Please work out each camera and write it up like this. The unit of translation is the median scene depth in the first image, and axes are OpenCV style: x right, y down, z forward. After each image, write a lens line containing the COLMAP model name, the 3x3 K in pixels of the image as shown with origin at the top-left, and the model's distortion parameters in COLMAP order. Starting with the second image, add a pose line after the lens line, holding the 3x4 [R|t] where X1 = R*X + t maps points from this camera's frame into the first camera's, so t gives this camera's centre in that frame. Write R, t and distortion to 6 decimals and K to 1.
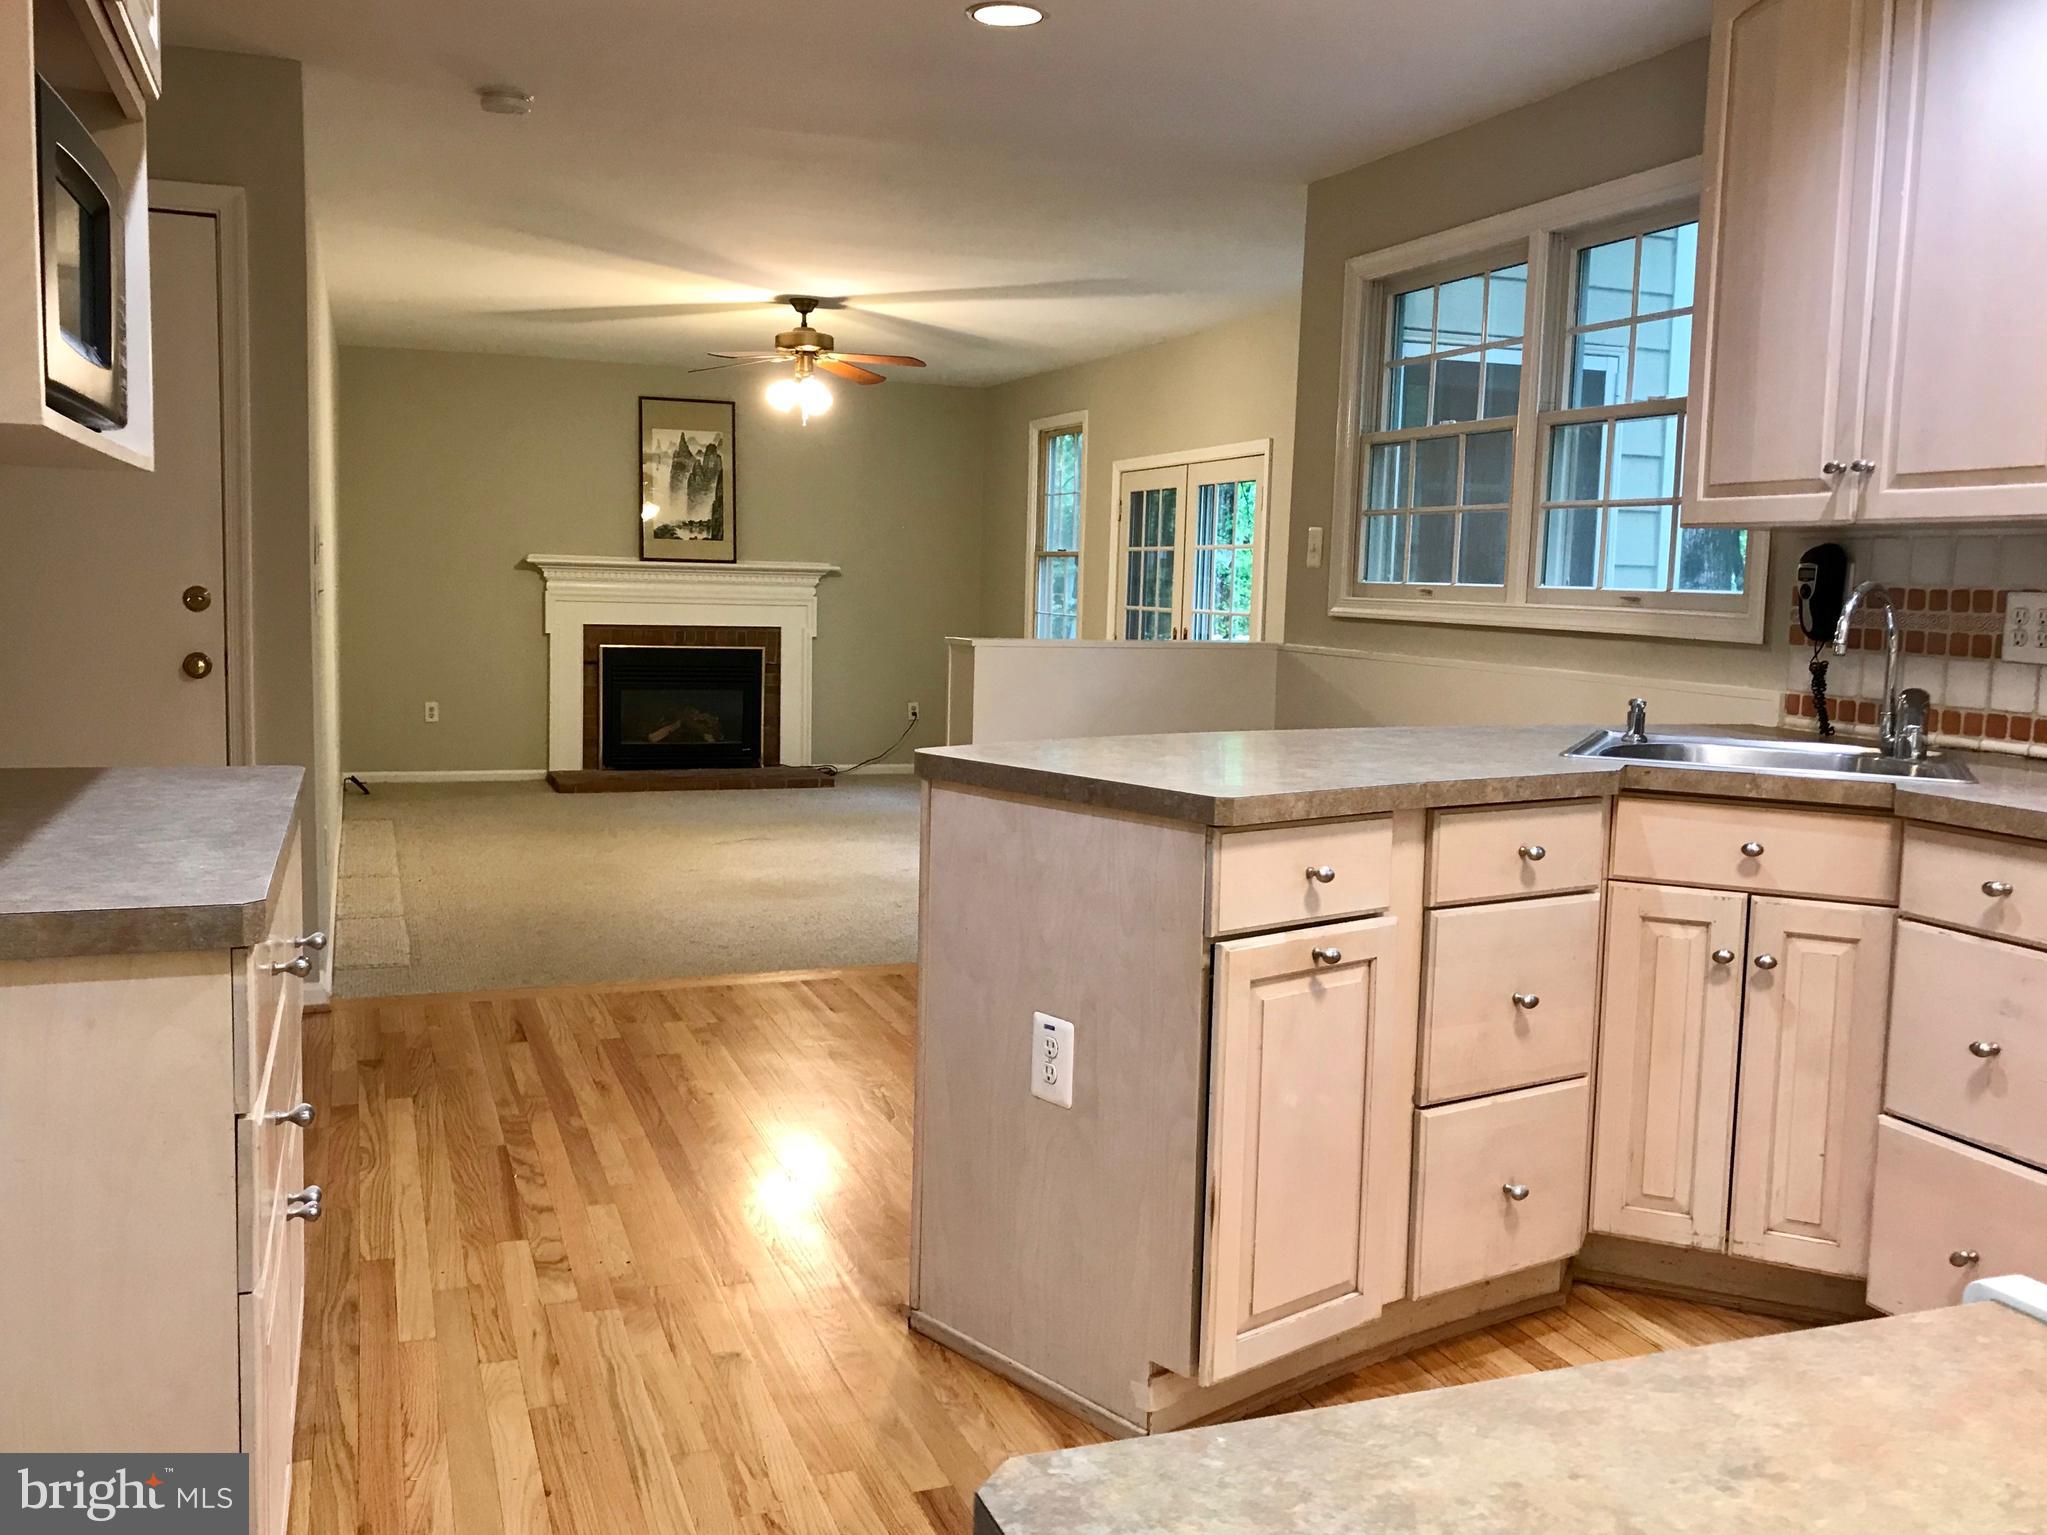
lens RADIAL K [[1723.5, 0, 1023.5], [0, 1723.5, 767.5], [0, 0, 1]] dist [0.006856, 0.000062]
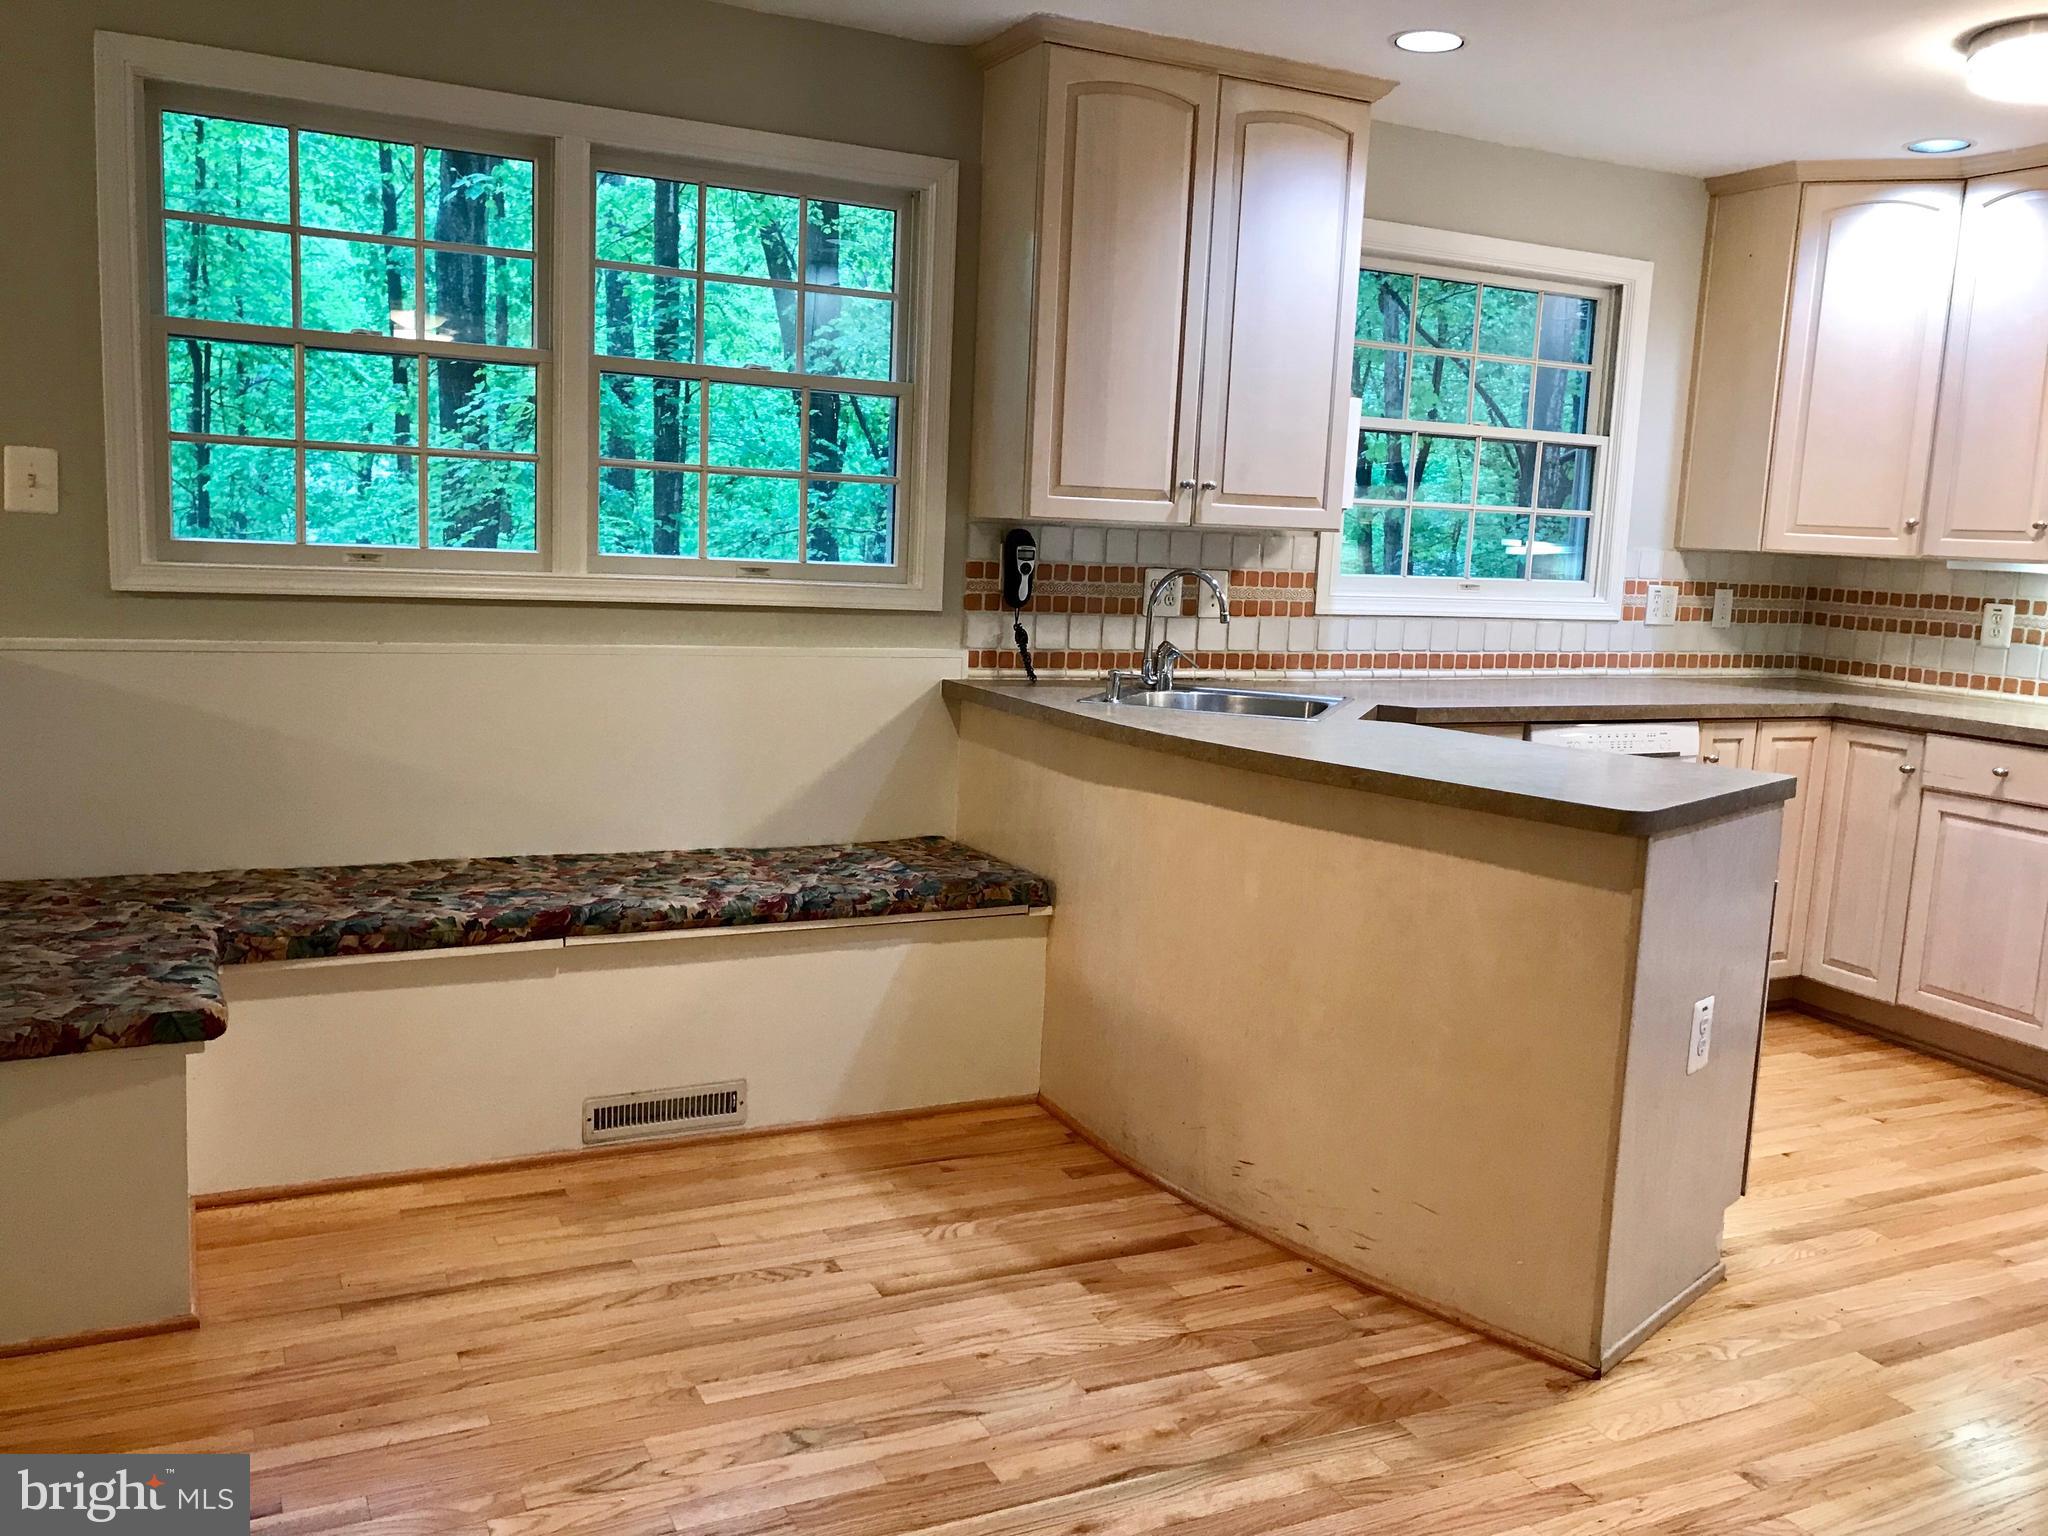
lens RADIAL K [[1685.3, 0, 1024.0], [0, 1685.3, 768.0], [0, 0, 1]] dist [0.007759, -0.003093]
pose [[-0.100909, -0.168742, 0.980481, -0.784293], [0.065353, 0.982259, 0.175774, -0.179713], [-0.992747, 0.081814, -0.088091, 1.155880]]
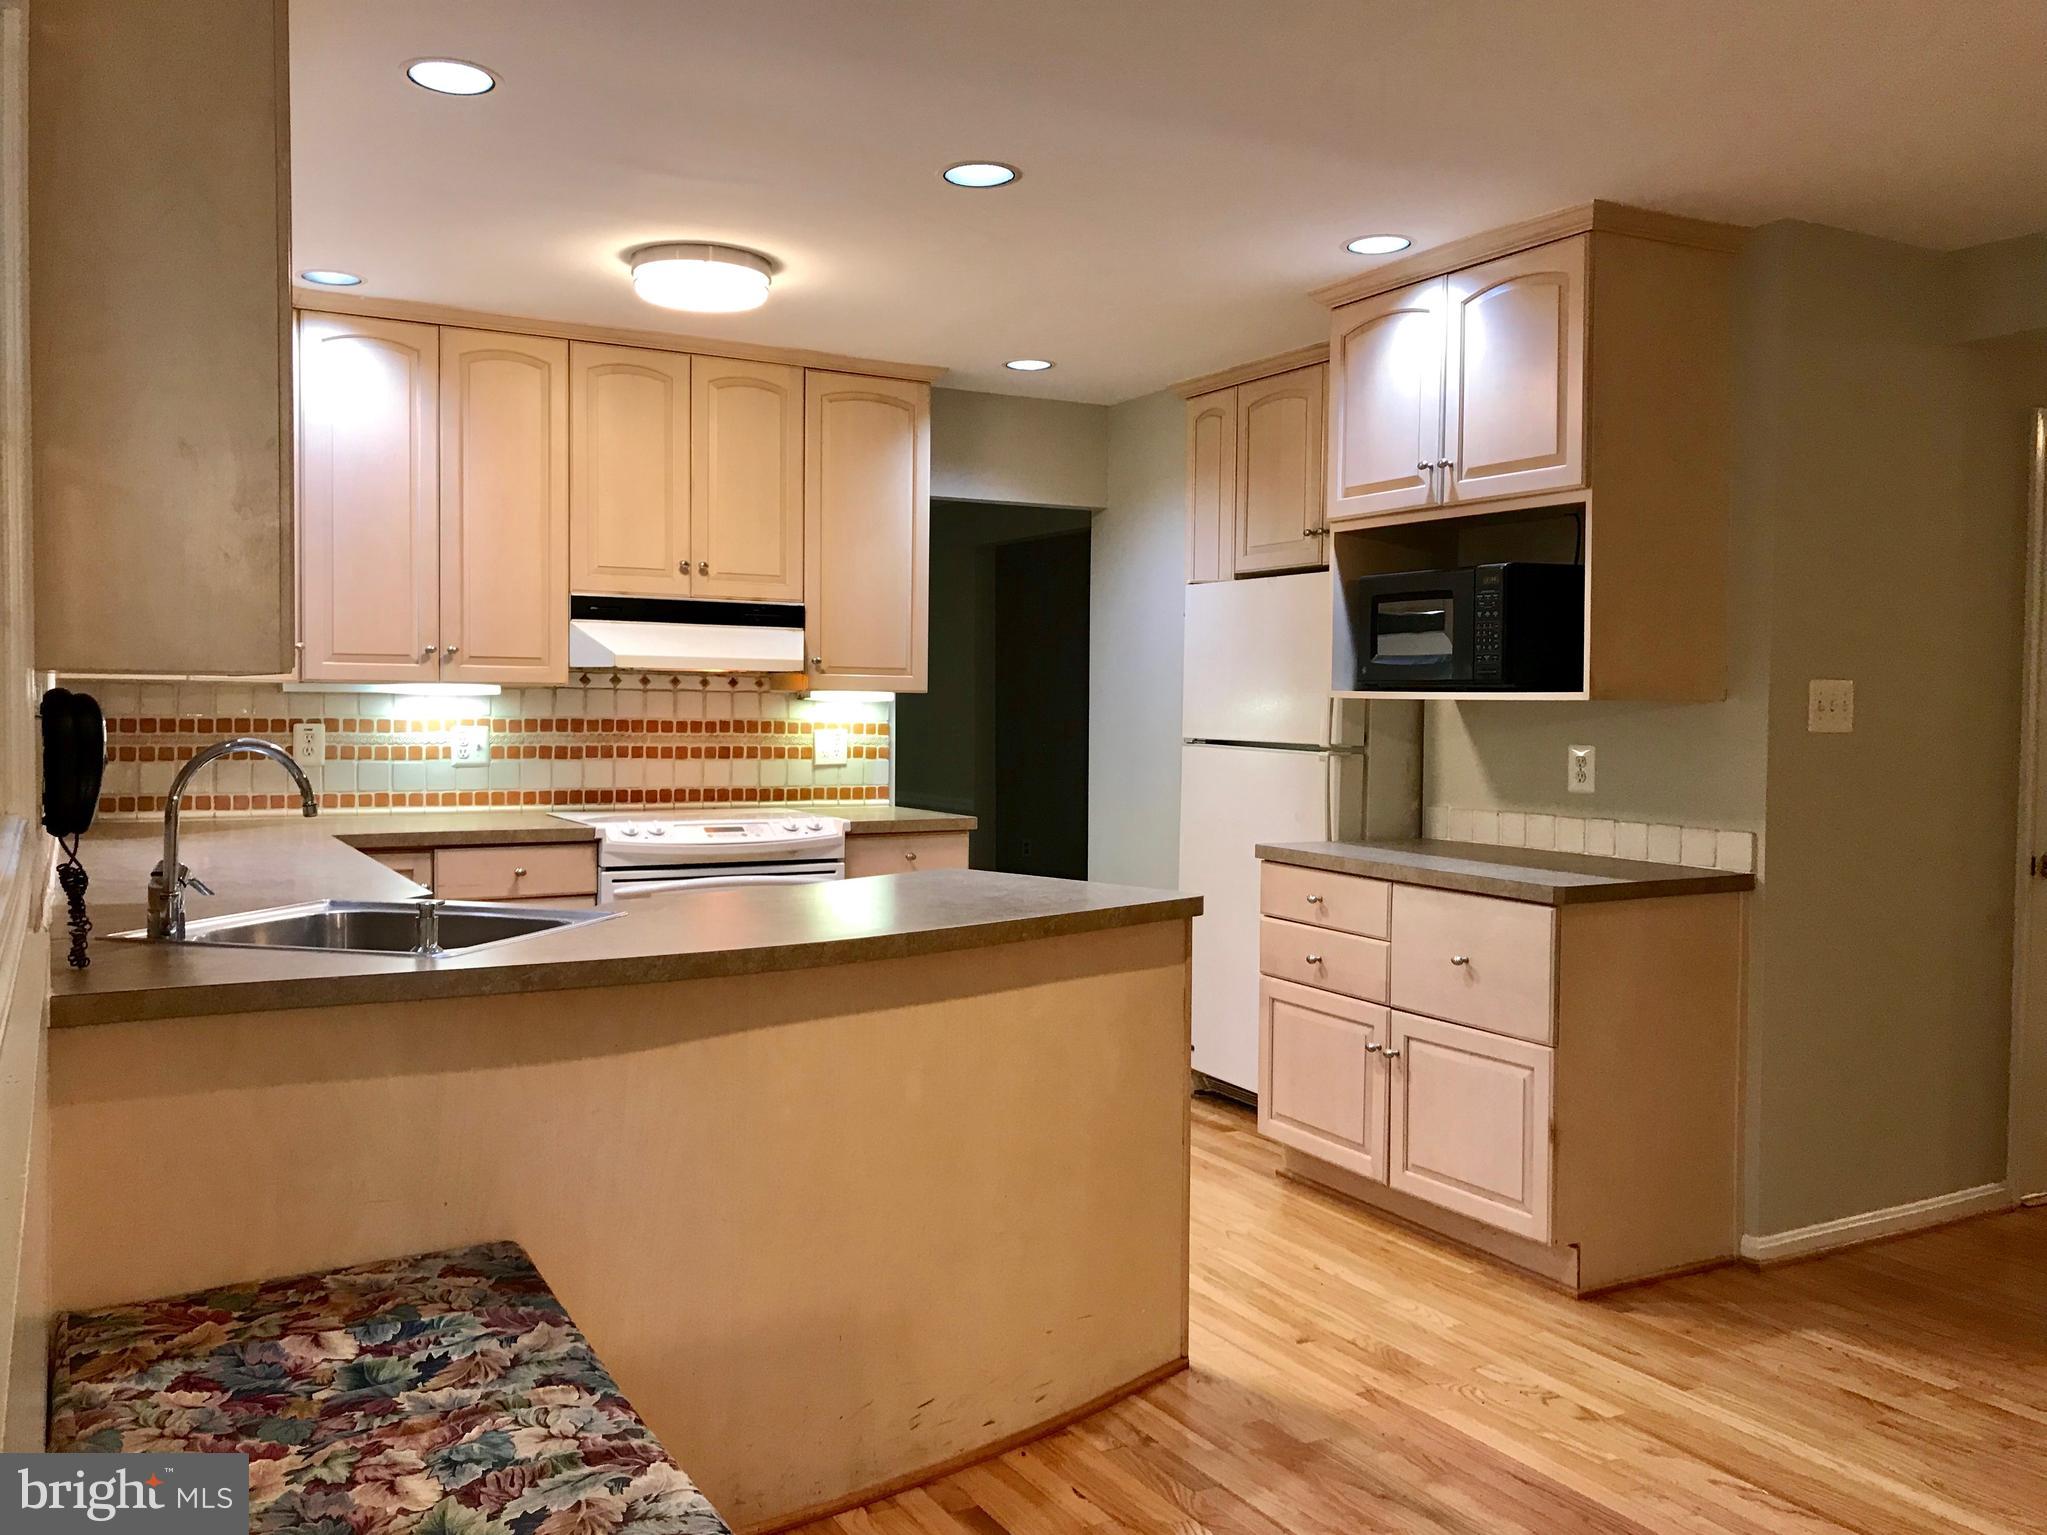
lens RADIAL K [[1684.5, 0, 1023.5], [0, 1684.5, 767.5], [0, 0, 1]] dist [0.007759, -0.003093]
pose [[-0.988729, -0.026123, -0.147423, 0.197482], [-0.048189, 0.987789, 0.148156, -0.221725], [0.141752, 0.153591, -0.977914, 1.747846]]
